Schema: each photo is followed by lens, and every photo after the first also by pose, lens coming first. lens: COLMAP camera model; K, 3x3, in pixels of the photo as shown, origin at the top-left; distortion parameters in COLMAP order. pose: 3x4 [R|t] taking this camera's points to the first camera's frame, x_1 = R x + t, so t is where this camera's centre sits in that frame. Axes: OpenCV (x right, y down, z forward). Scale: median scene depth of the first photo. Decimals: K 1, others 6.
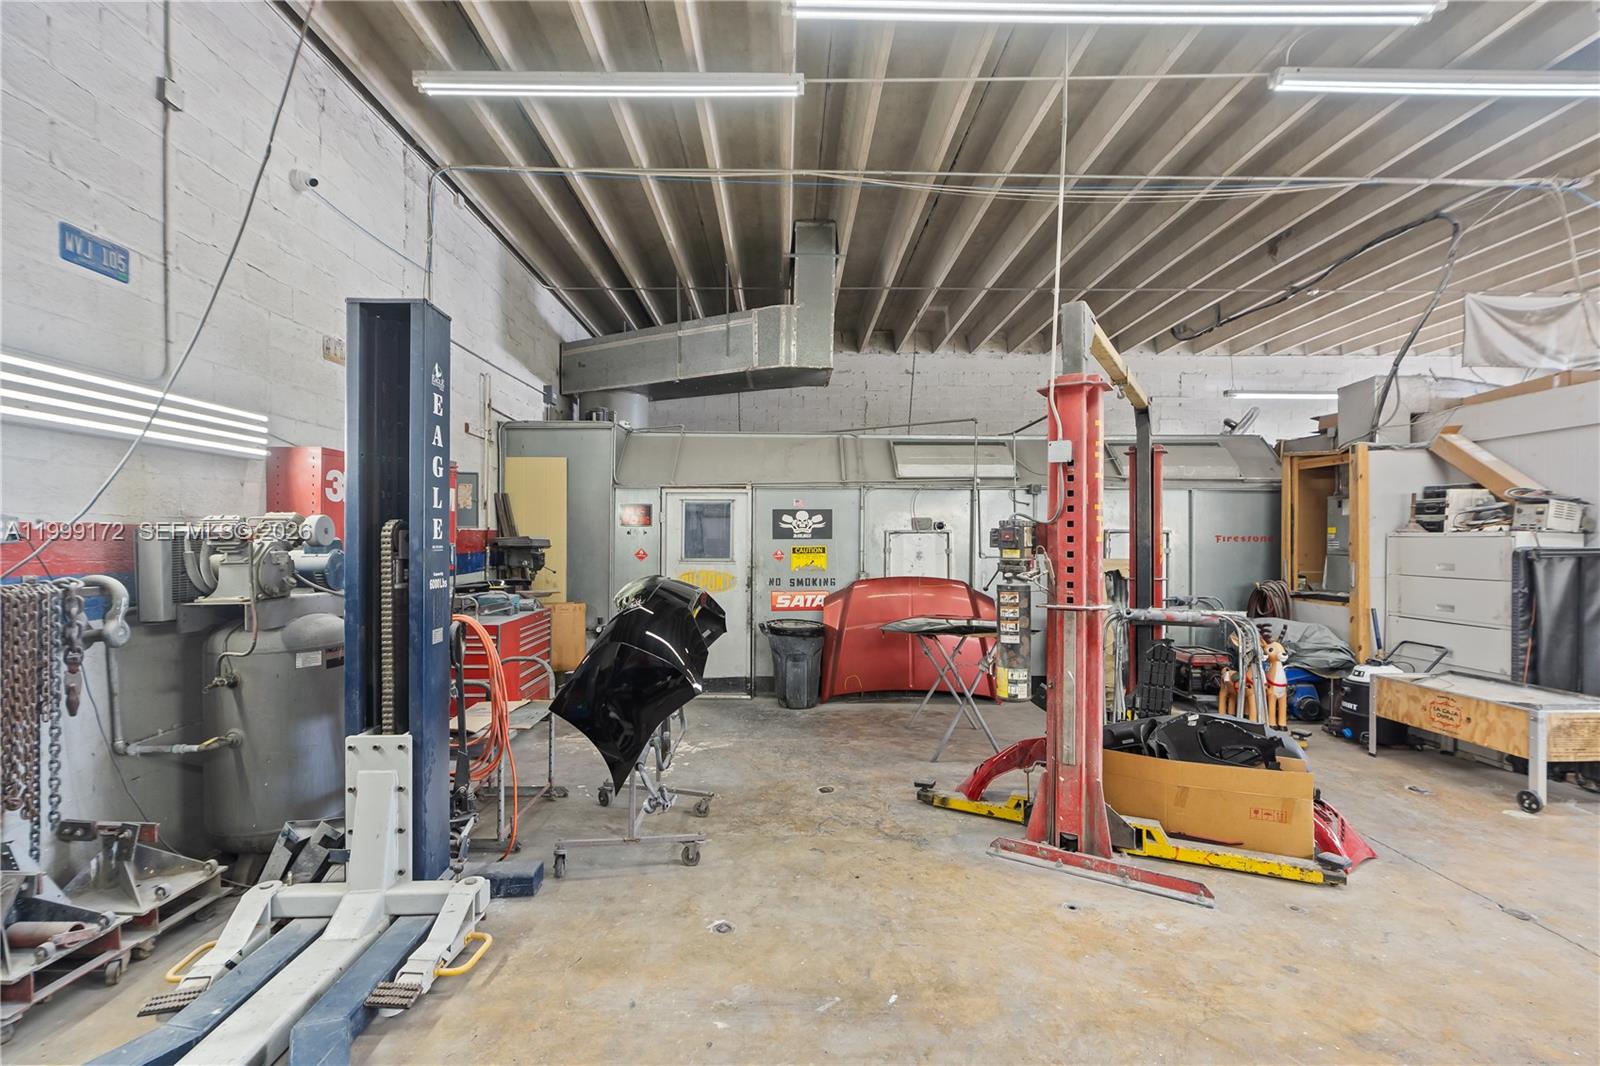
lens RADIAL K [[712.6, 0, 796.7], [0, 712.6, 537.5], [0, 0, 1]] dist [-0.009371, 0.003801]
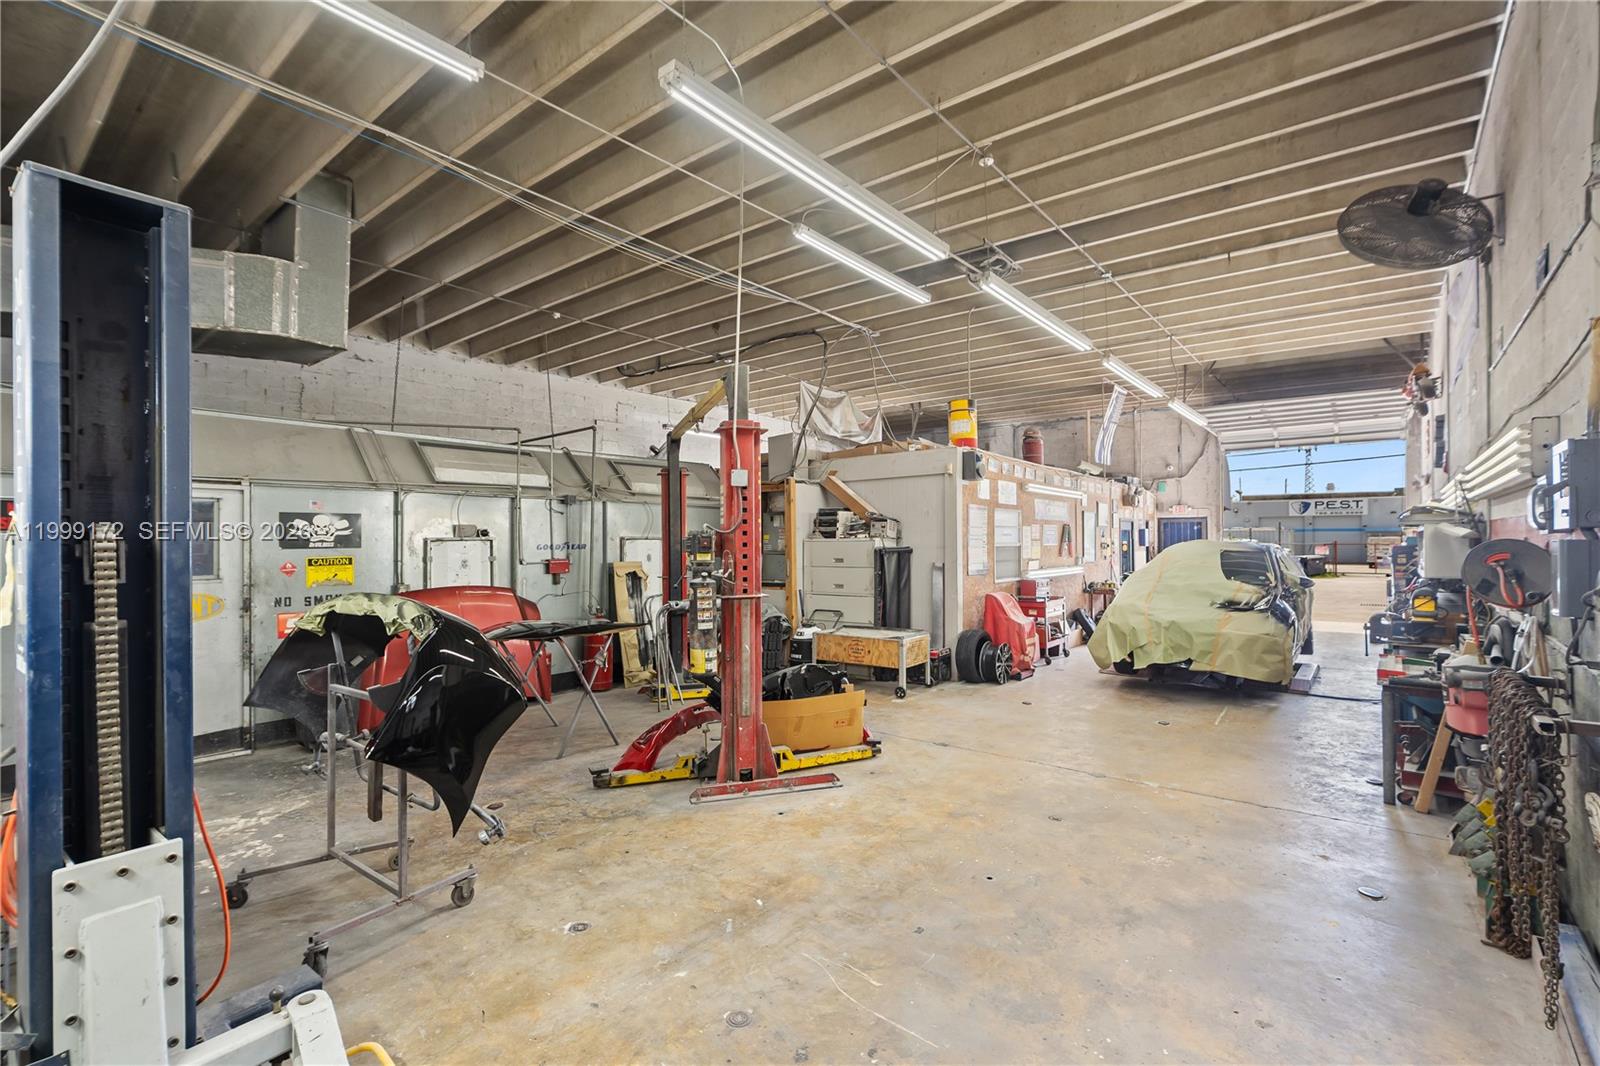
lens RADIAL K [[712.6, 0, 796.7], [0, 712.6, 537.5], [0, 0, 1]] dist [-0.009371, 0.003801]
pose [[0.641536, -0.002132, 0.767090, -0.408515], [0.008679, 0.999952, -0.004480, -0.003236], [-0.767044, 0.009531, 0.641524, 0.057446]]
